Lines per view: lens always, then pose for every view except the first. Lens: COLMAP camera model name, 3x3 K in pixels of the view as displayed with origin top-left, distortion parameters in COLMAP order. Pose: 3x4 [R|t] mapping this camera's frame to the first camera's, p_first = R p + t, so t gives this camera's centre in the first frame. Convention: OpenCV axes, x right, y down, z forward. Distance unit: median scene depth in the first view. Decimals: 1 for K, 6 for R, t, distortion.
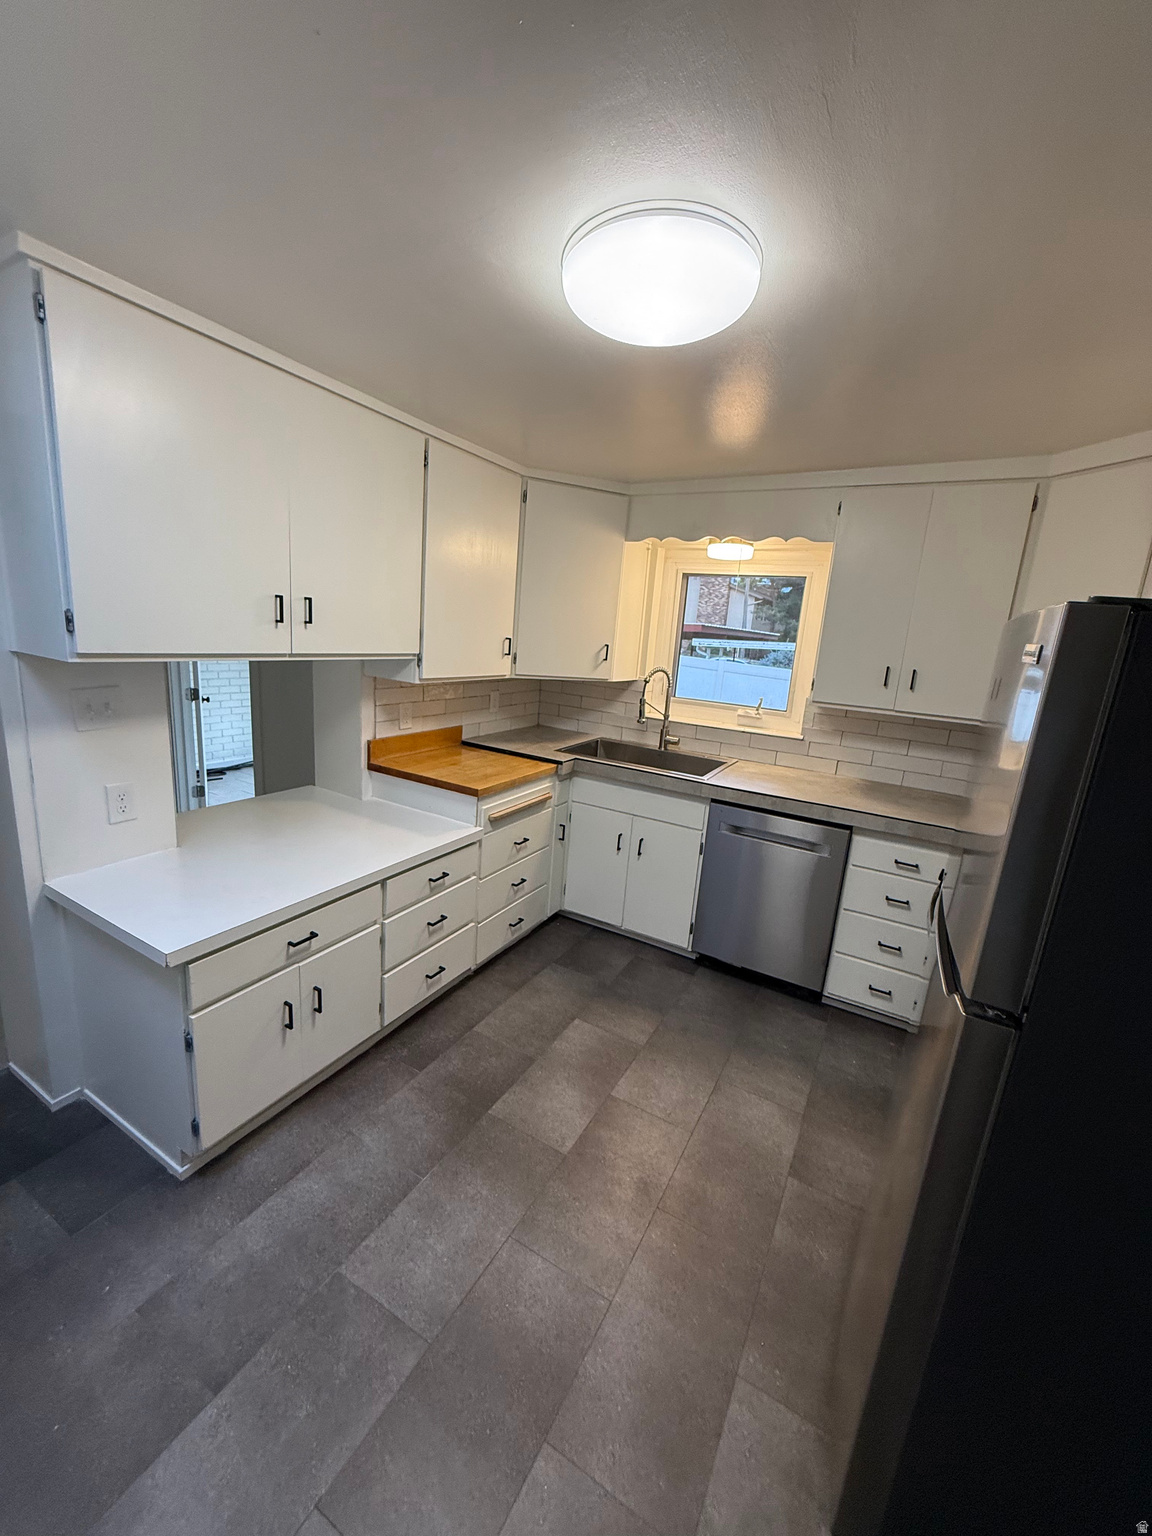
lens RADIAL K [[614.4, 0, 574.8], [0, 614.4, 764.2], [0, 0, 1]] dist [-0.000623, 0.000376]
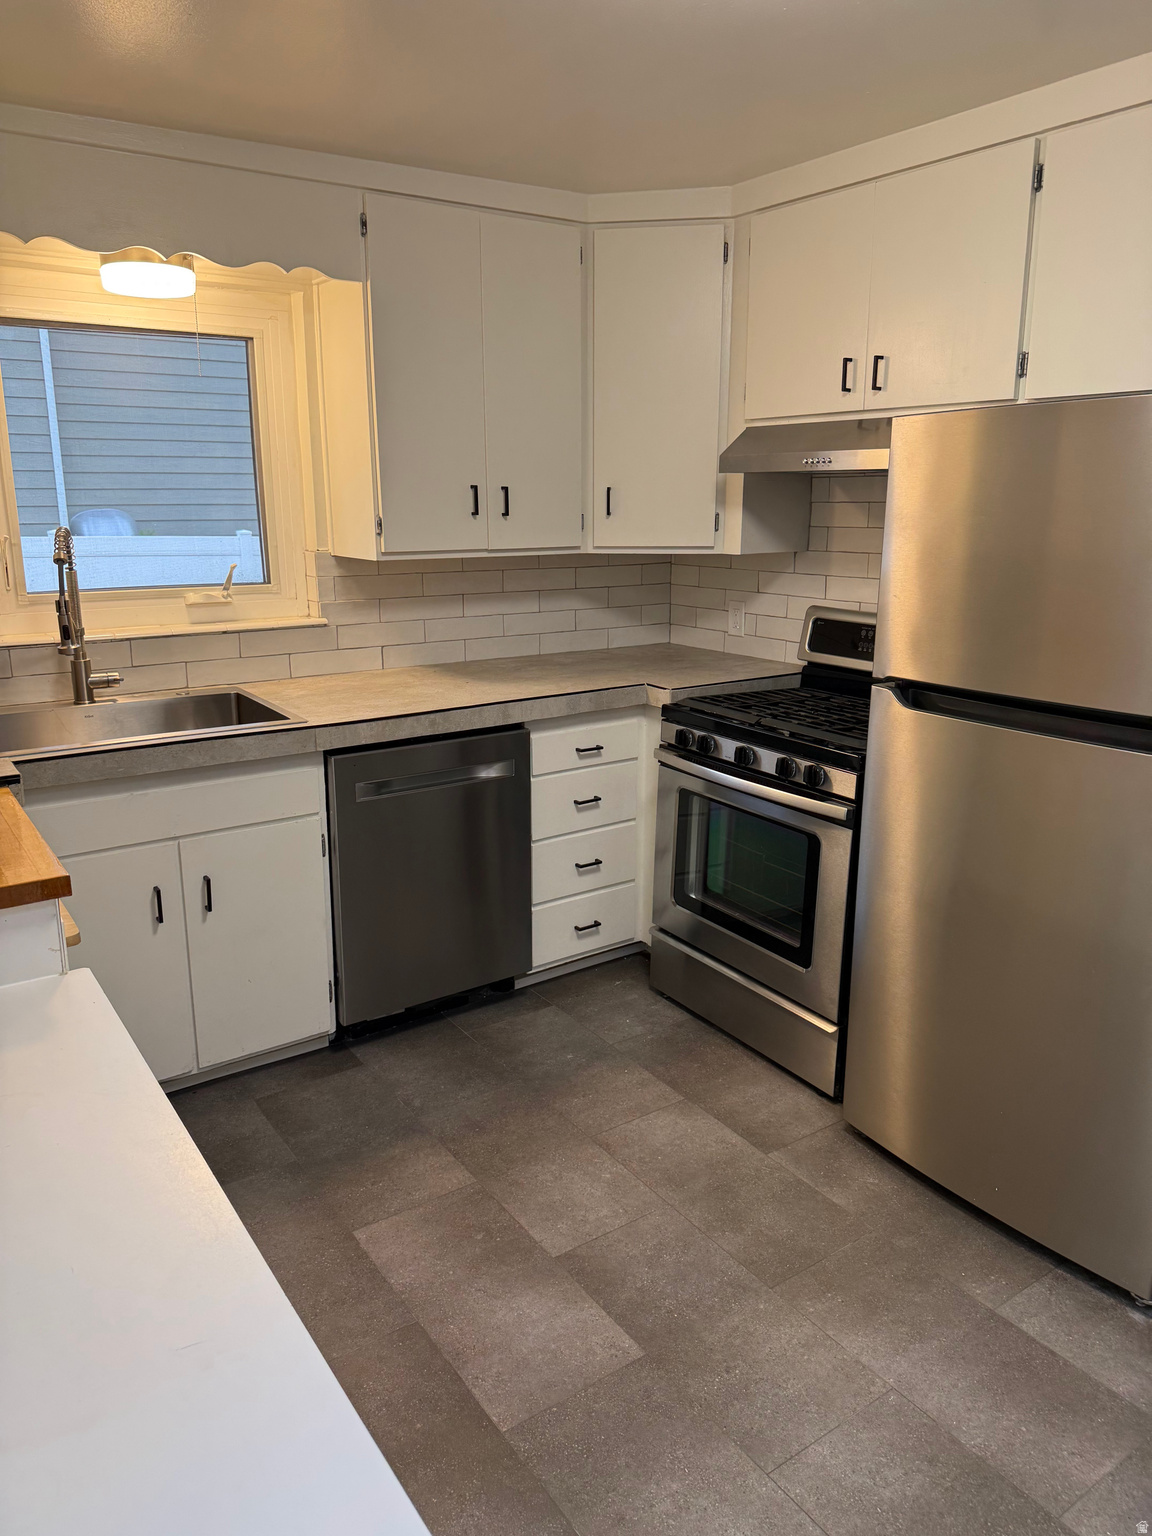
lens RADIAL K [[1078.3, 0, 580.8], [0, 1078.3, 763.2], [0, 0, 1]] dist [0.100752, -0.151103]
pose [[0.430793, -0.288944, 0.854944, -0.525466], [0.225363, 0.951787, 0.208117, -0.086173], [-0.873859, 0.103018, 0.475140, 0.345508]]
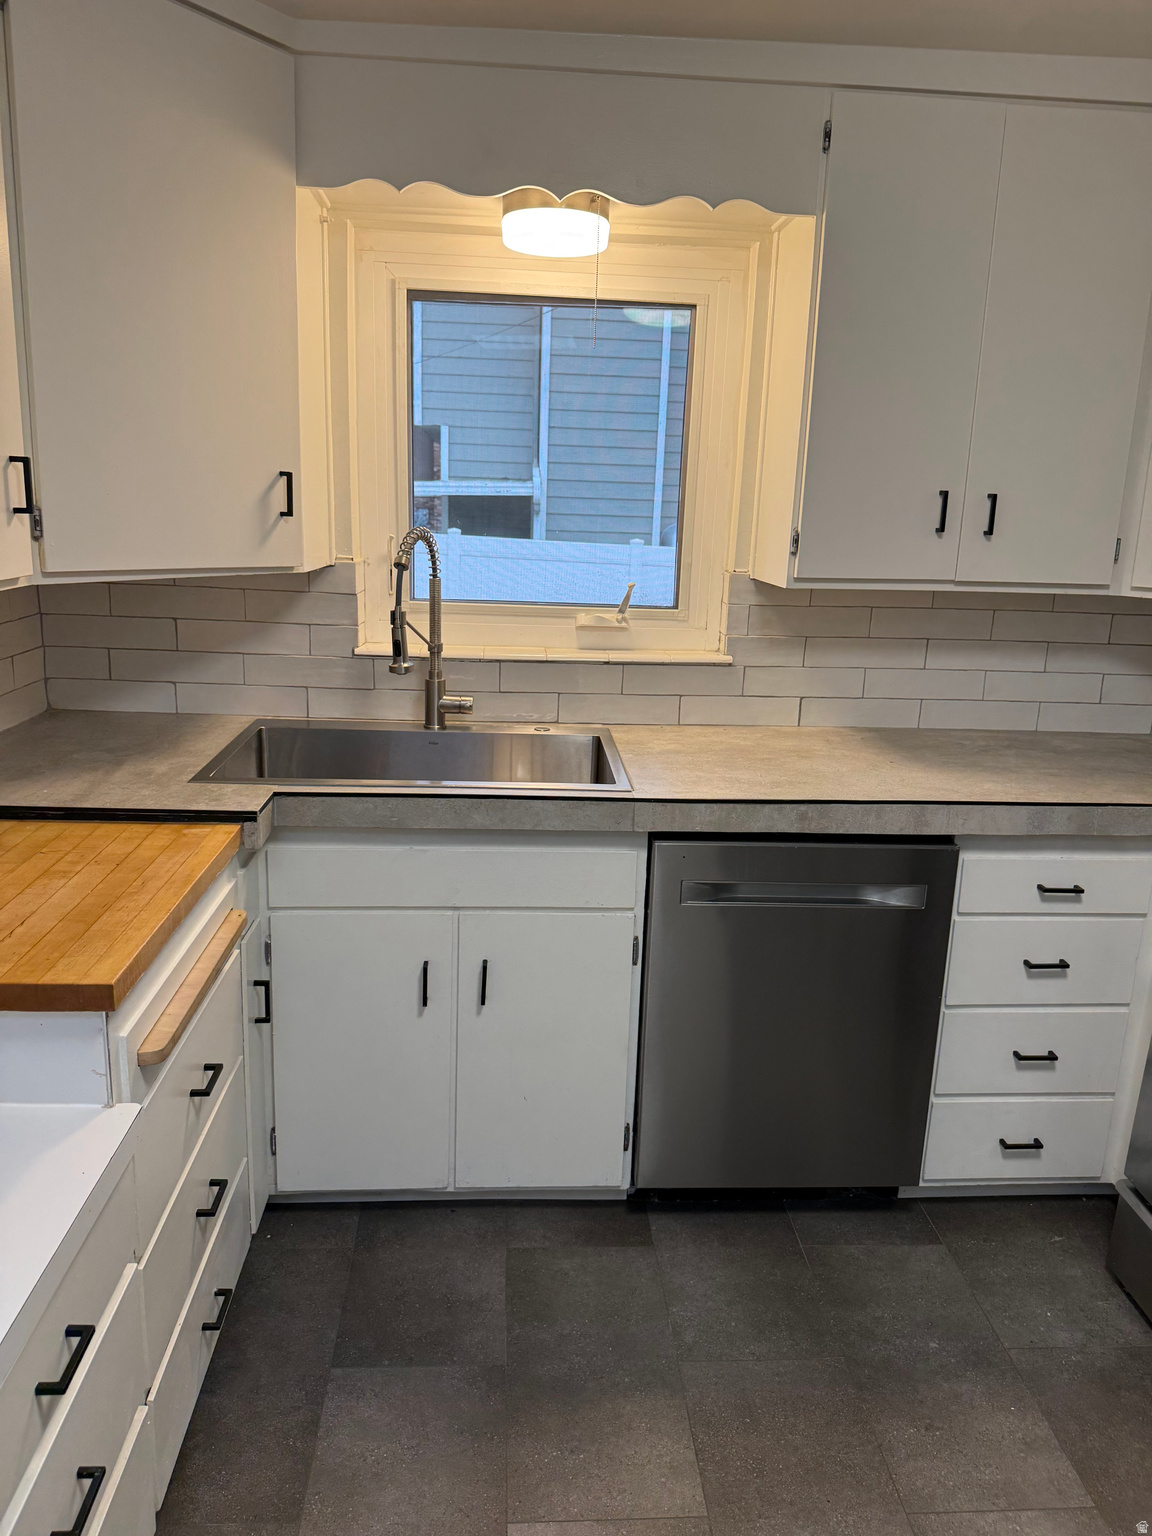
lens RADIAL K [[1078.3, 0, 580.8], [0, 1078.3, 763.2], [0, 0, 1]] dist [0.100752, -0.151103]
pose [[0.835803, -0.172648, 0.521178, -0.199506], [0.146005, 0.984983, 0.092146, -0.066757], [-0.529260, -0.000921, 0.848459, 0.407054]]
